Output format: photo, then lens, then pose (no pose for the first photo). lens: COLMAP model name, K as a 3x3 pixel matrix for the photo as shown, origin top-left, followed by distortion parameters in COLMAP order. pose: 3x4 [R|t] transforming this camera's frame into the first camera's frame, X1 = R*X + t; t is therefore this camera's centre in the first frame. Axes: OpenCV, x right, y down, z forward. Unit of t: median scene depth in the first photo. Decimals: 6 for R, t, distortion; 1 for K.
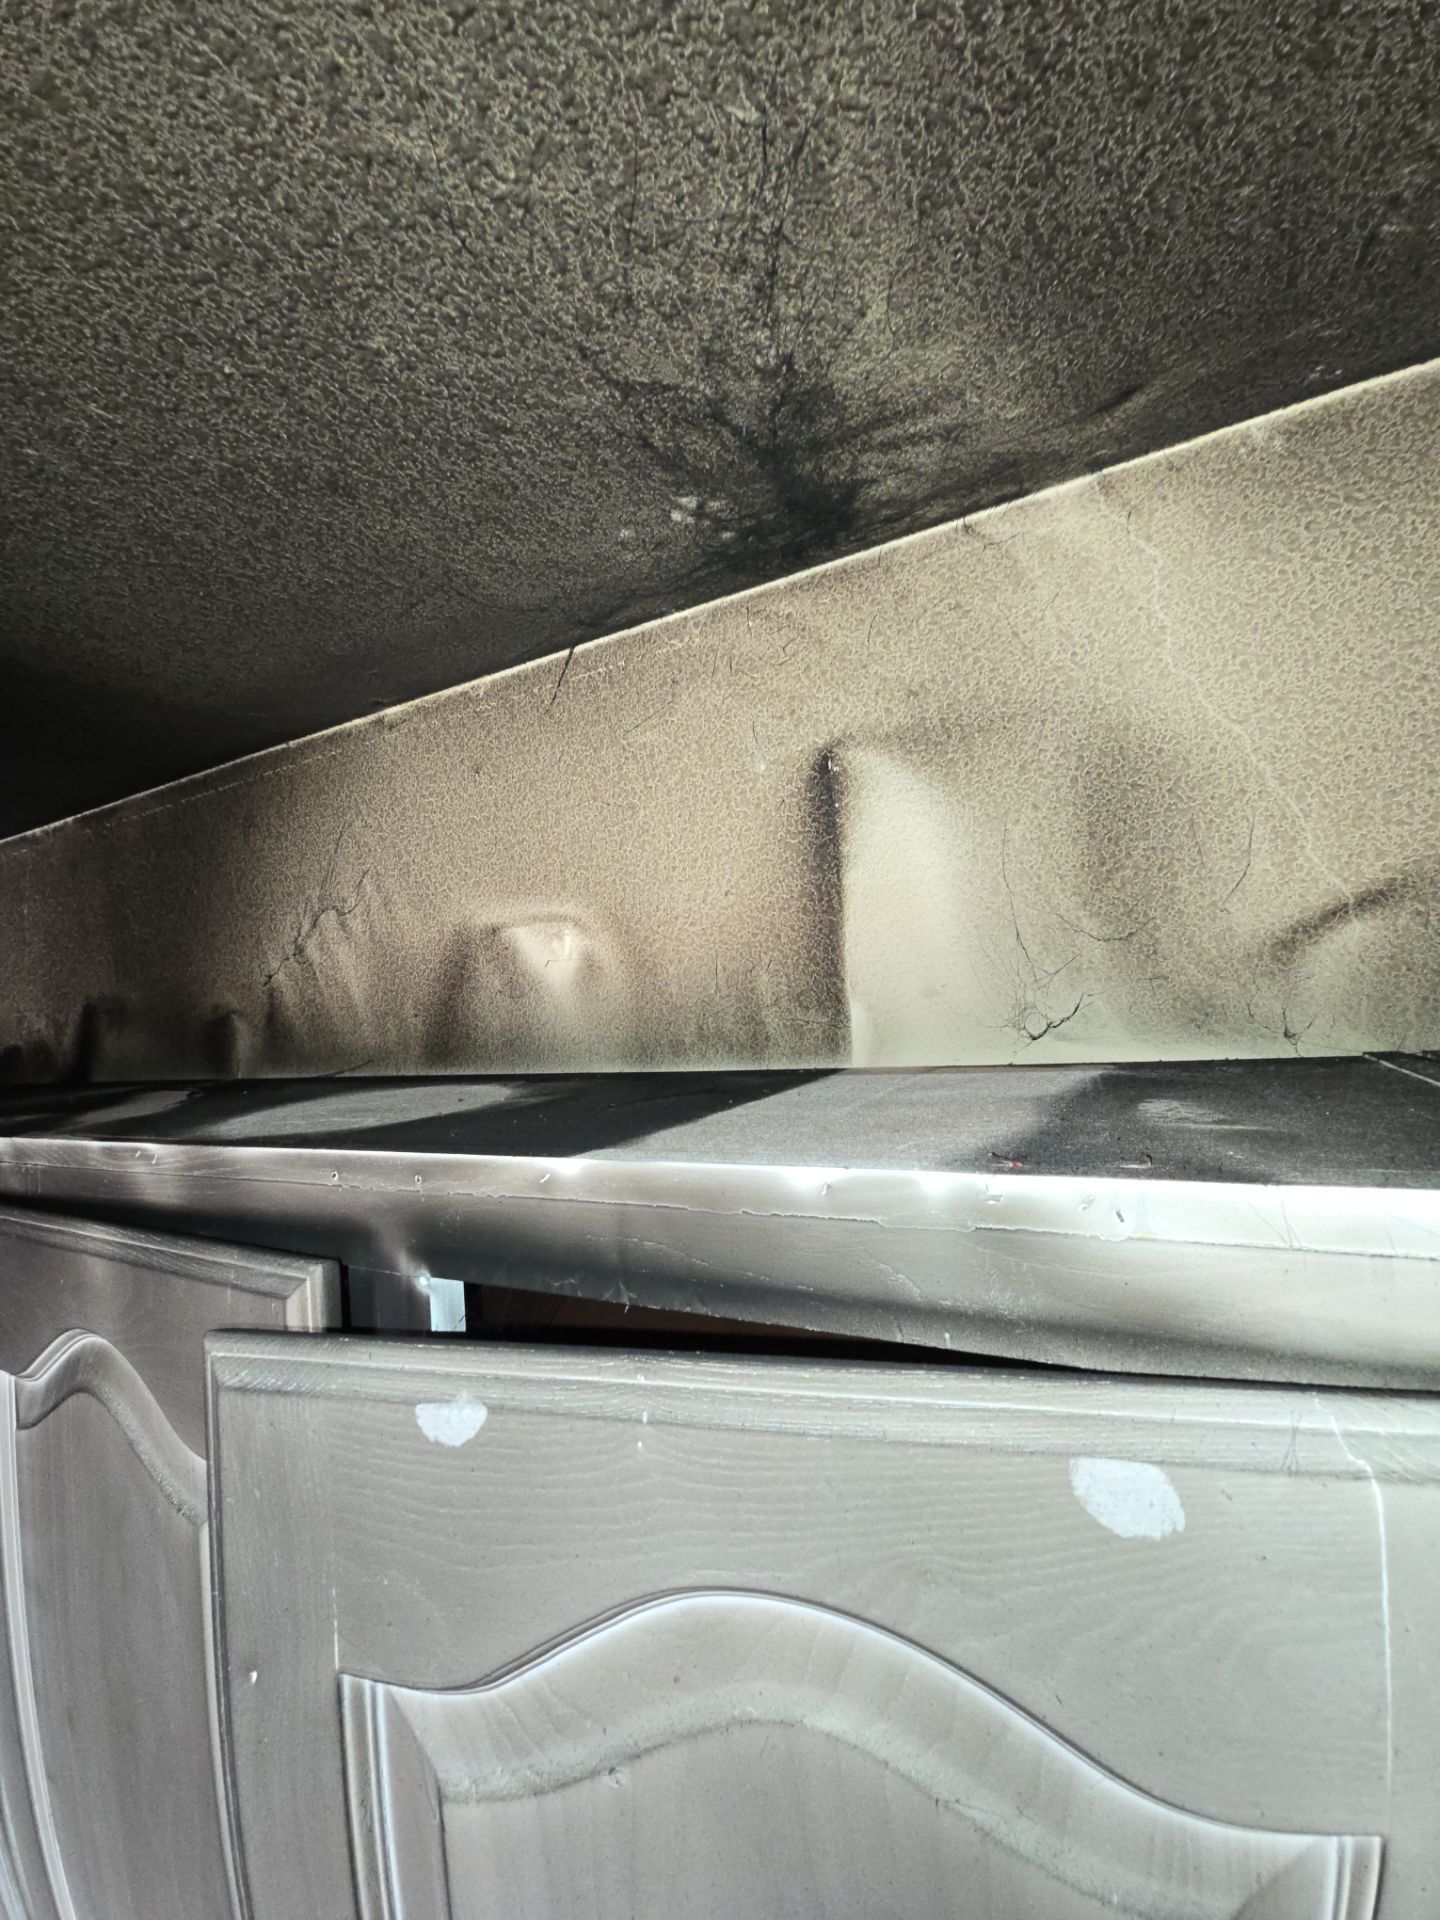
lens RADIAL K [[783.4, 0, 713.7], [0, 783.4, 948.8], [0, 0, 1]] dist [0.001754, -0.002773]
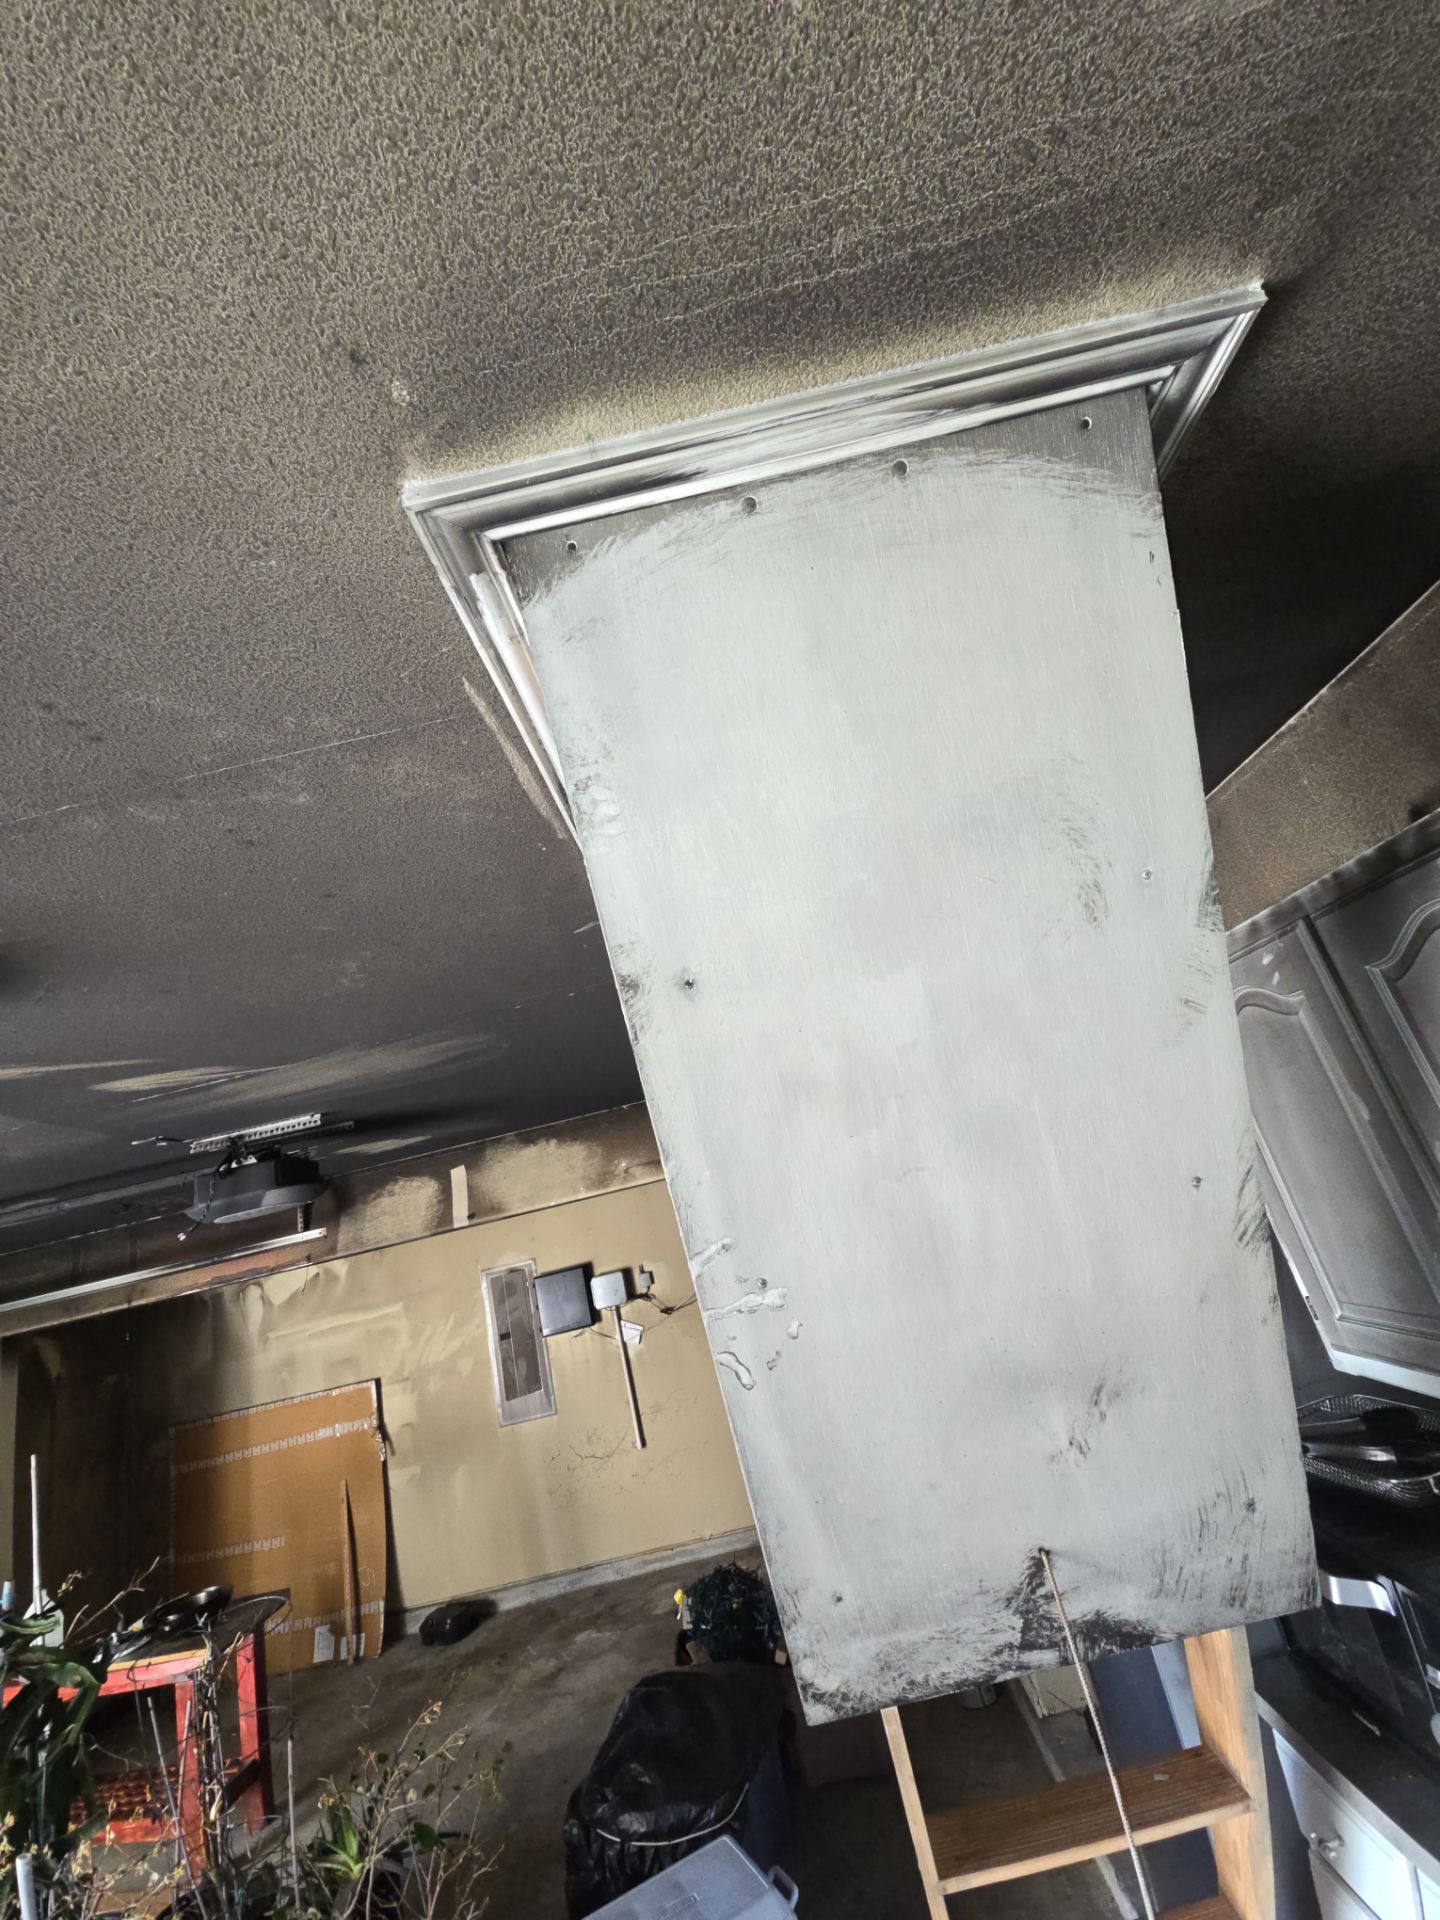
lens RADIAL K [[783.4, 0, 709.1], [0, 783.4, 942.6], [0, 0, 1]] dist [0.001754, -0.002773]
pose [[0.397068, -0.314059, -0.862383, -0.347632], [0.238062, 0.942714, -0.233702, 0.408104], [0.886377, -0.112505, 0.449087, -0.743156]]
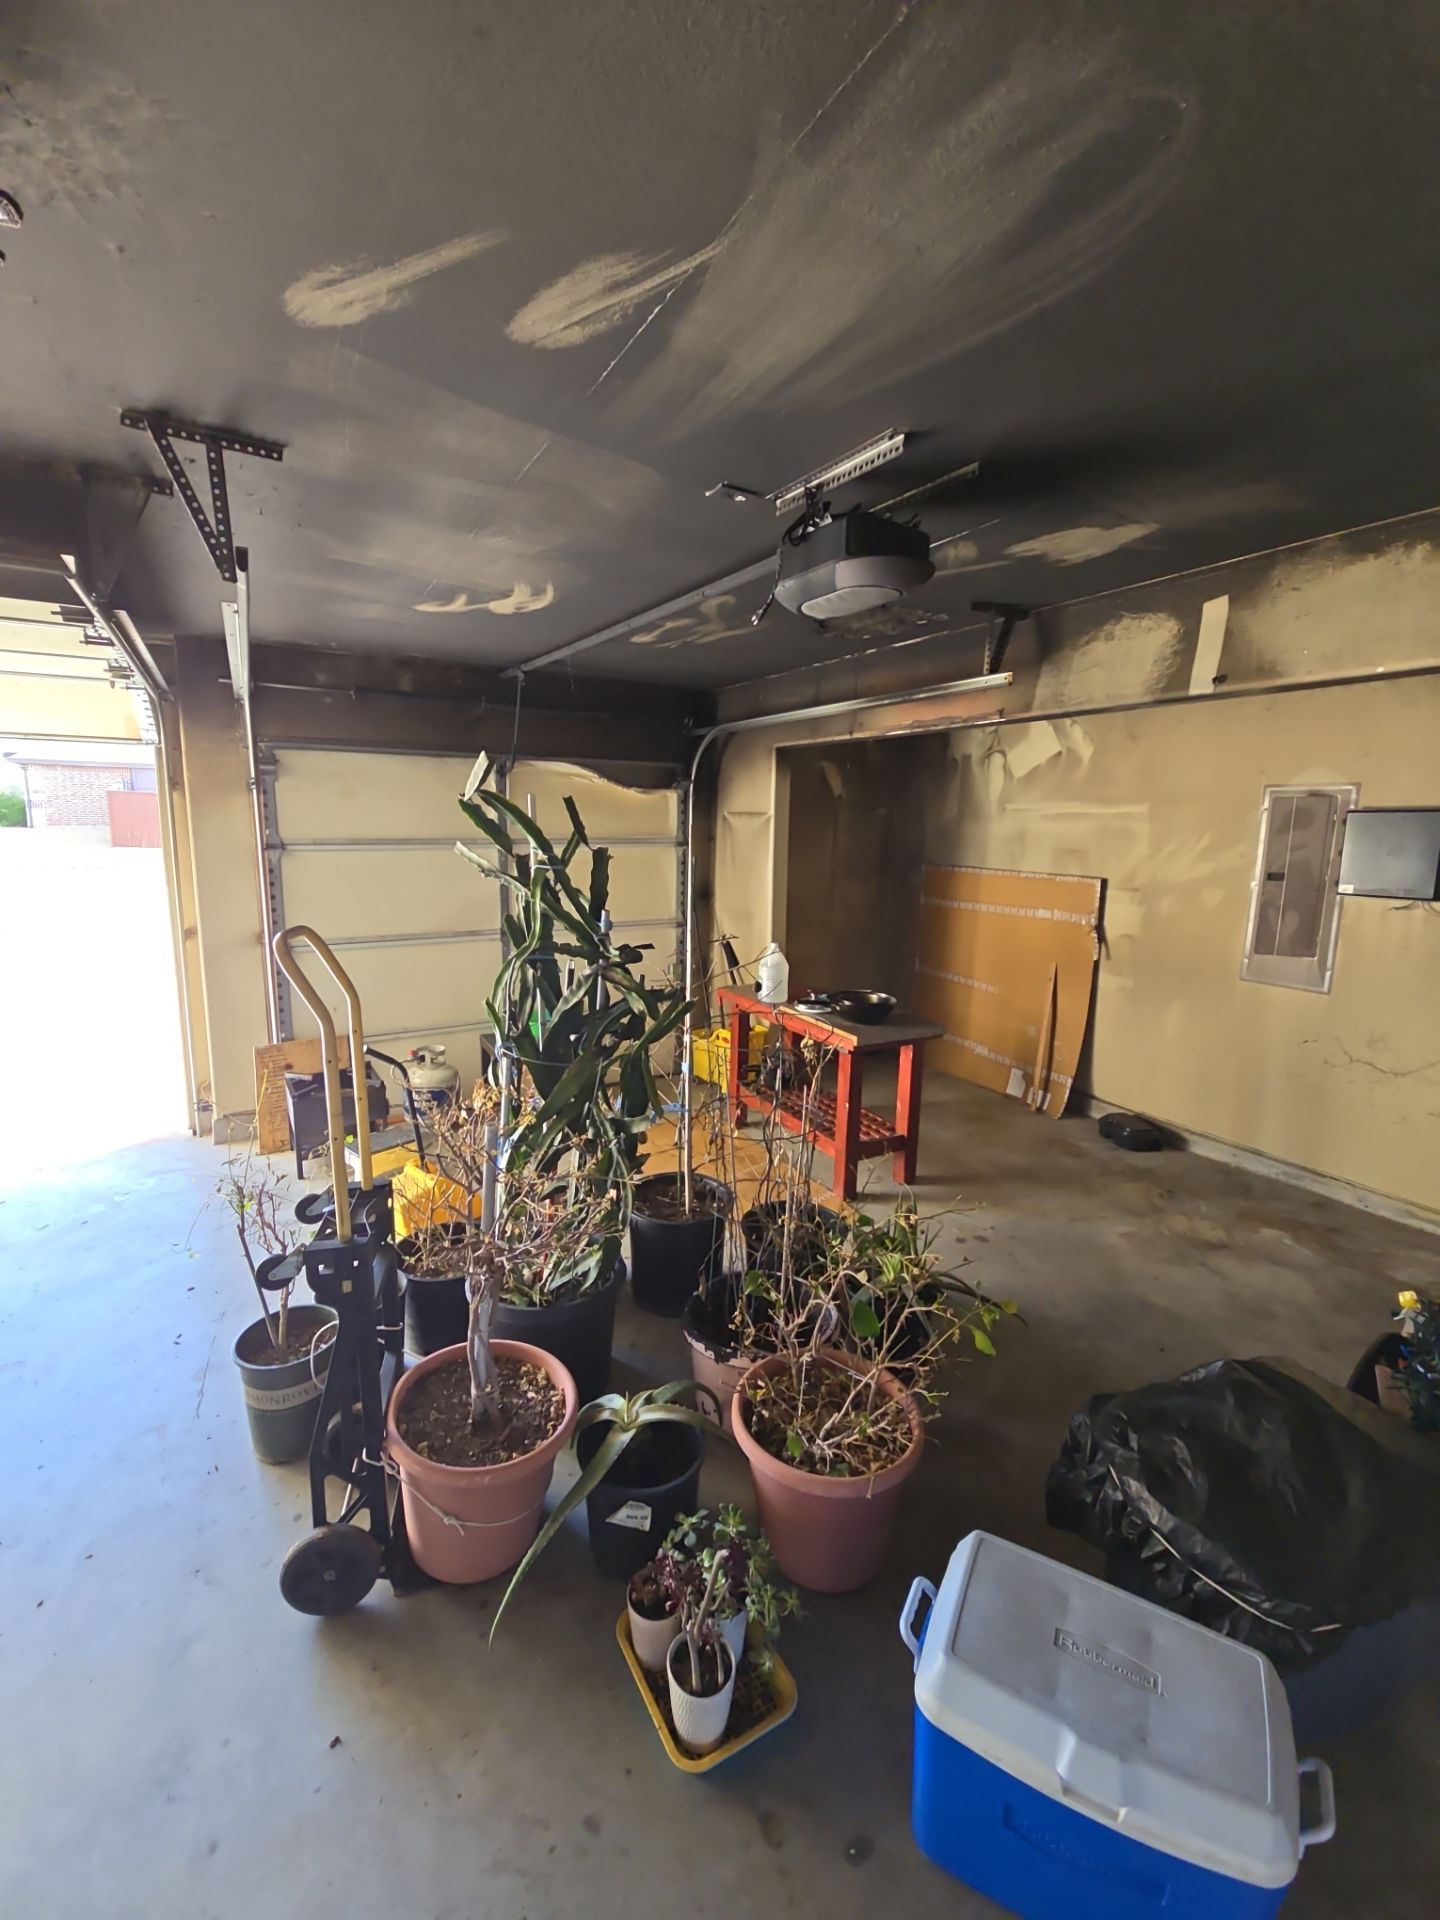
lens RADIAL K [[783.4, 0, 703.3], [0, 783.4, 946.9], [0, 0, 1]] dist [0.001754, -0.002773]
pose [[-0.535295, 0.200252, -0.820584, -1.903068], [0.068770, 0.978598, 0.193952, 0.833024], [0.841861, 0.047390, -0.537610, -0.031081]]
